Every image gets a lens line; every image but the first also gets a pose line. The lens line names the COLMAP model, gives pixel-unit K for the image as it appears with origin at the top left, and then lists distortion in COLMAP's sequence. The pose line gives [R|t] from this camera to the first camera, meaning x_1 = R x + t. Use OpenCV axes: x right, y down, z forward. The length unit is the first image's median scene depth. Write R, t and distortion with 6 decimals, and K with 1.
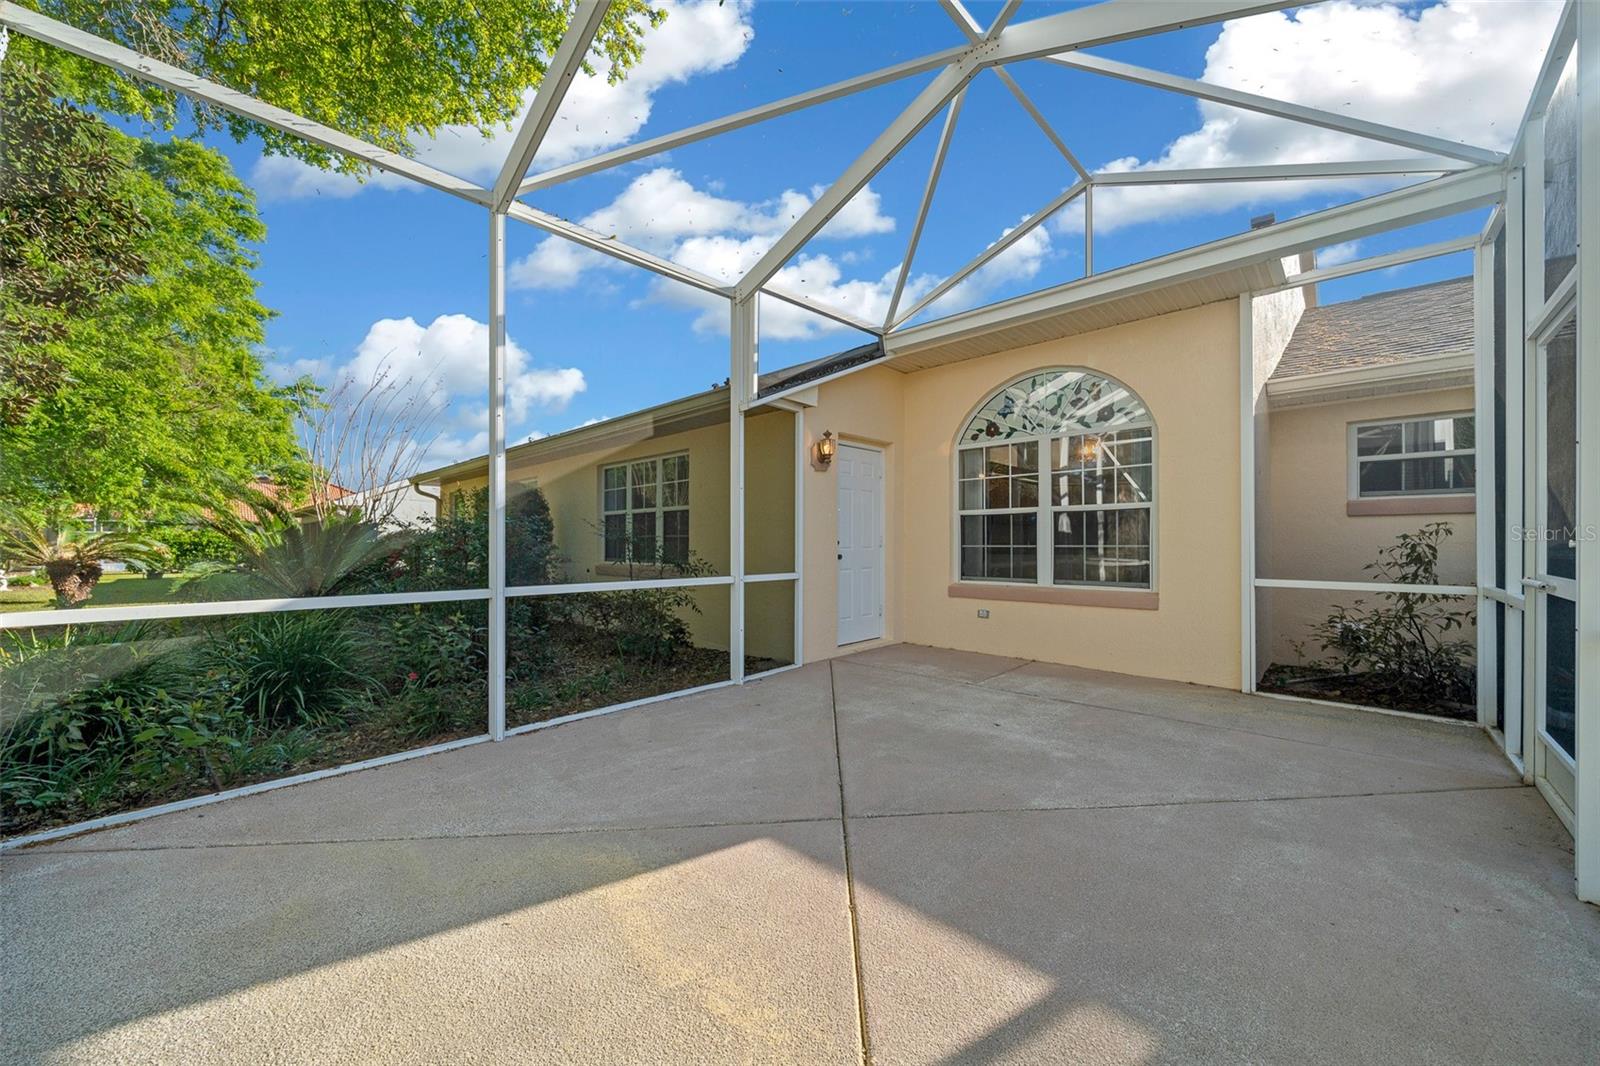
lens RADIAL K [[611.8, 0, 767.9], [0, 611.8, 523.6], [0, 0, 1]] dist [-0.002474, -0.000212]
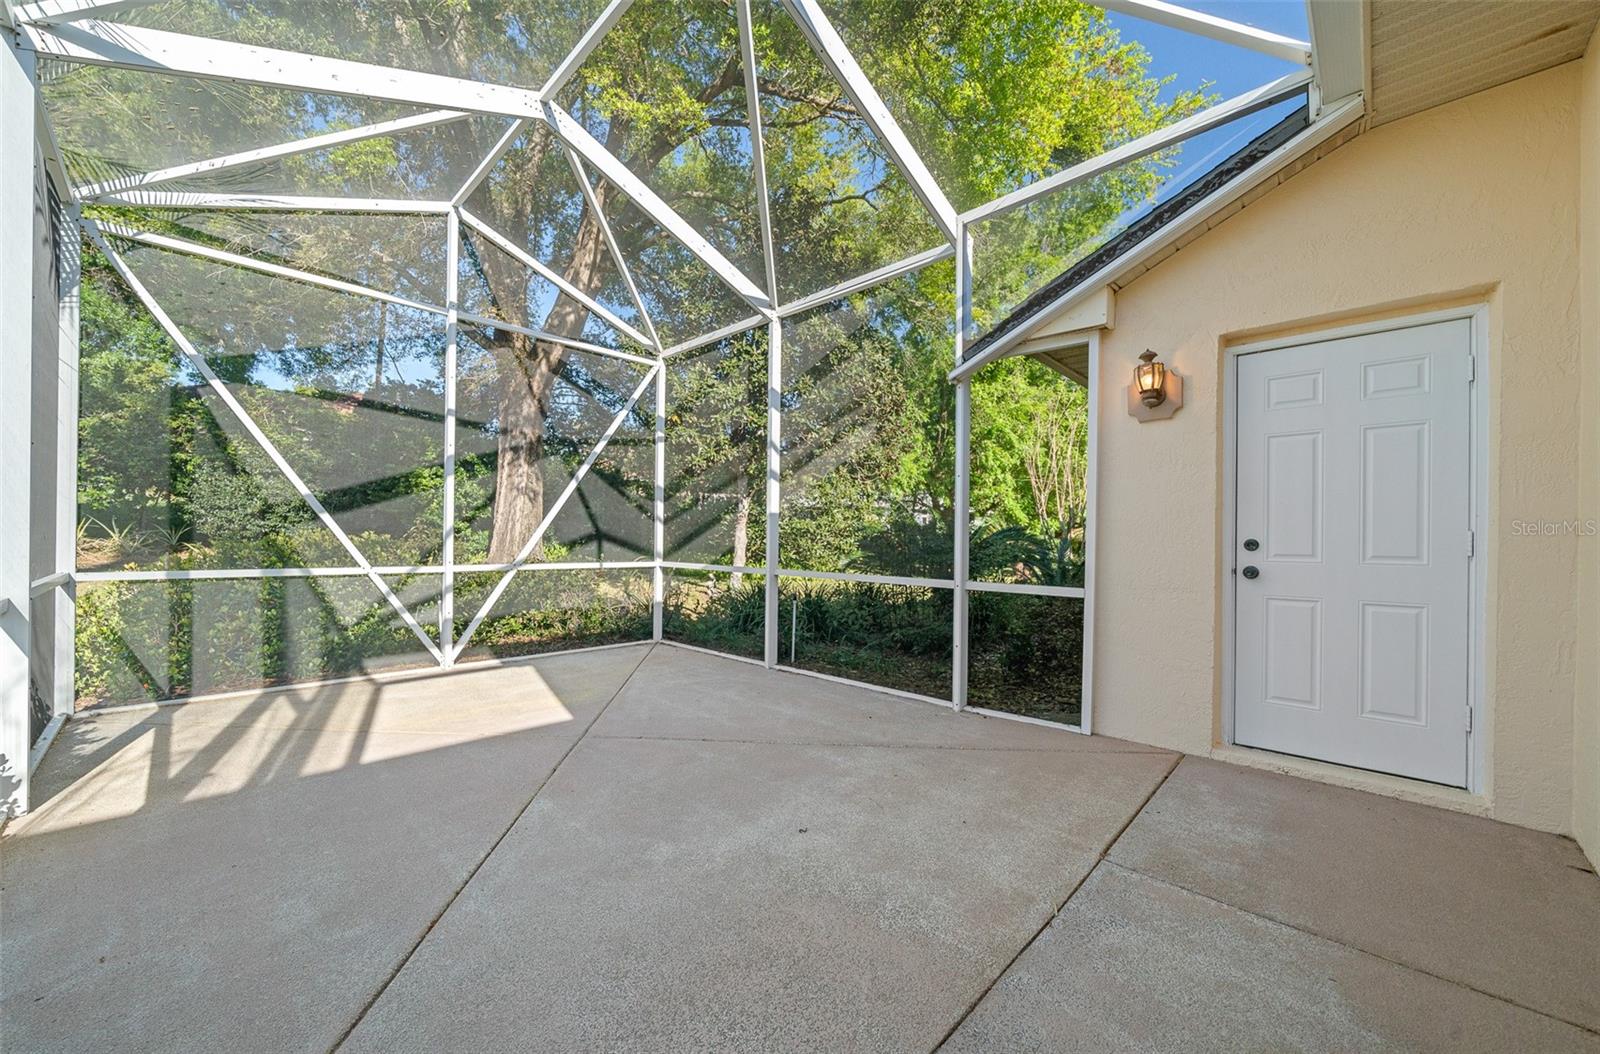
lens RADIAL K [[610.6, 0, 800.0], [0, 610.6, 527.0], [0, 0, 1]] dist [-0.000215, 0.000034]
pose [[0.003546, -0.016234, -0.999862, 0.929698], [0.020323, 0.999663, -0.016159, 0.024829], [0.999787, -0.020263, 0.003875, 0.921779]]
